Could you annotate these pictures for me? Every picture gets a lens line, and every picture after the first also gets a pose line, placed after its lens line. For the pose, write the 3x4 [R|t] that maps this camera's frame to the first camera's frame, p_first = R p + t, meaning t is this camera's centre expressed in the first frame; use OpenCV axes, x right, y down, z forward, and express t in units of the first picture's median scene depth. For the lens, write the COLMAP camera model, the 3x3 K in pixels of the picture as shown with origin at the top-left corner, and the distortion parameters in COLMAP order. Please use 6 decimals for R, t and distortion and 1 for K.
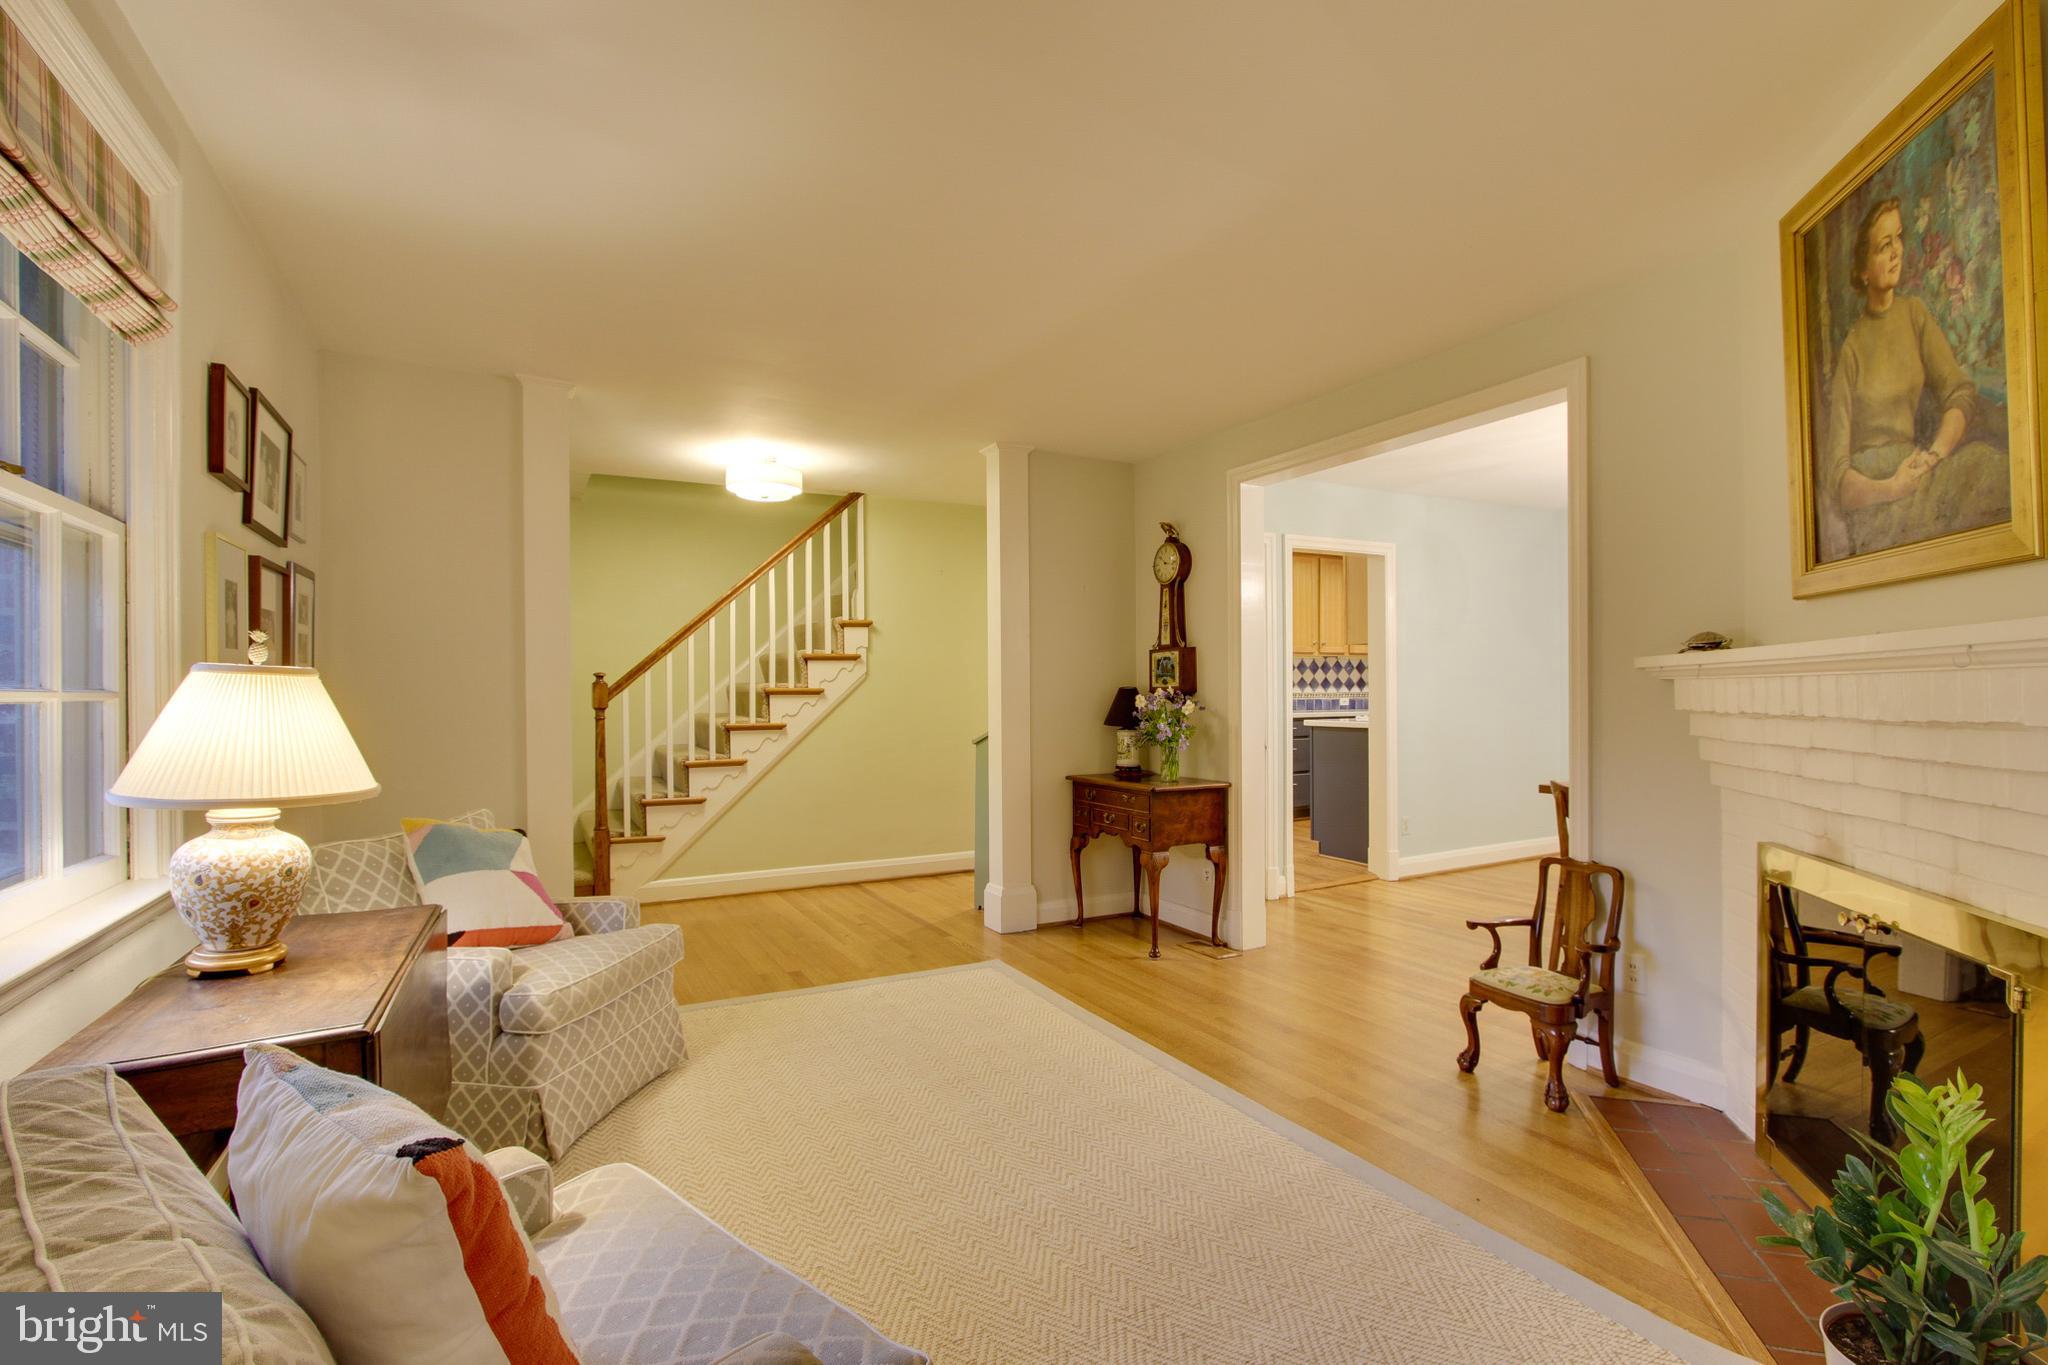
lens RADIAL K [[955.9, 0, 1038.7], [0, 955.9, 675.8], [0, 0, 1]] dist [-0.005344, -0.000941]
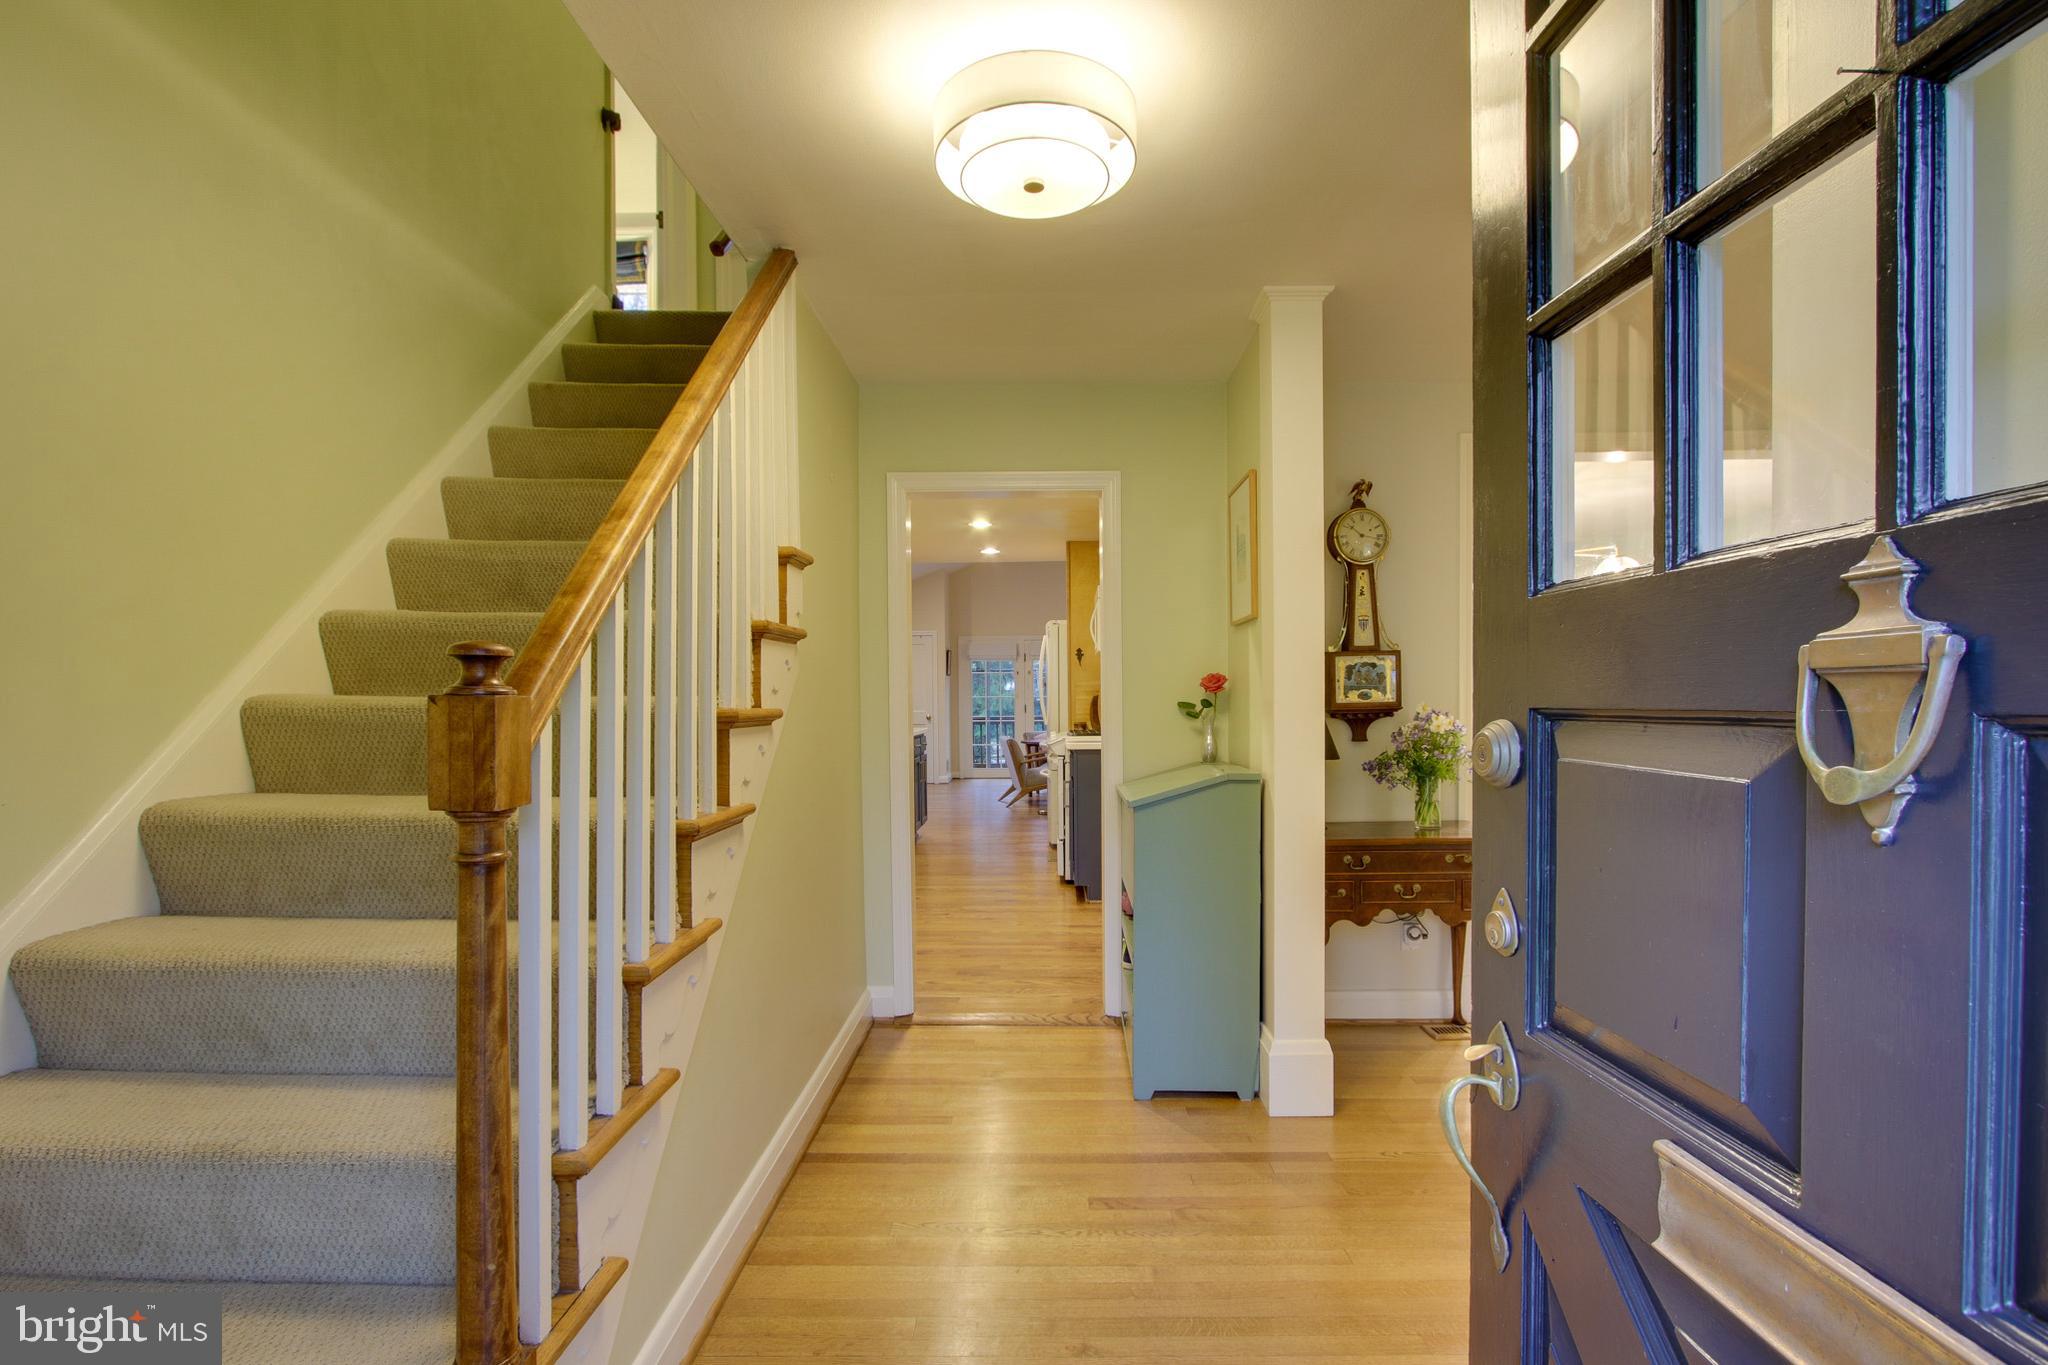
lens RADIAL K [[955.9, 0, 1017.2], [0, 955.9, 696.5], [0, 0, 1]] dist [-0.005344, -0.000941]
pose [[0.520323, 0.007363, 0.853938, -0.626002], [-0.010689, 0.999941, -0.002108, 0.010868], [-0.853903, -0.008031, 0.520371, 0.834737]]
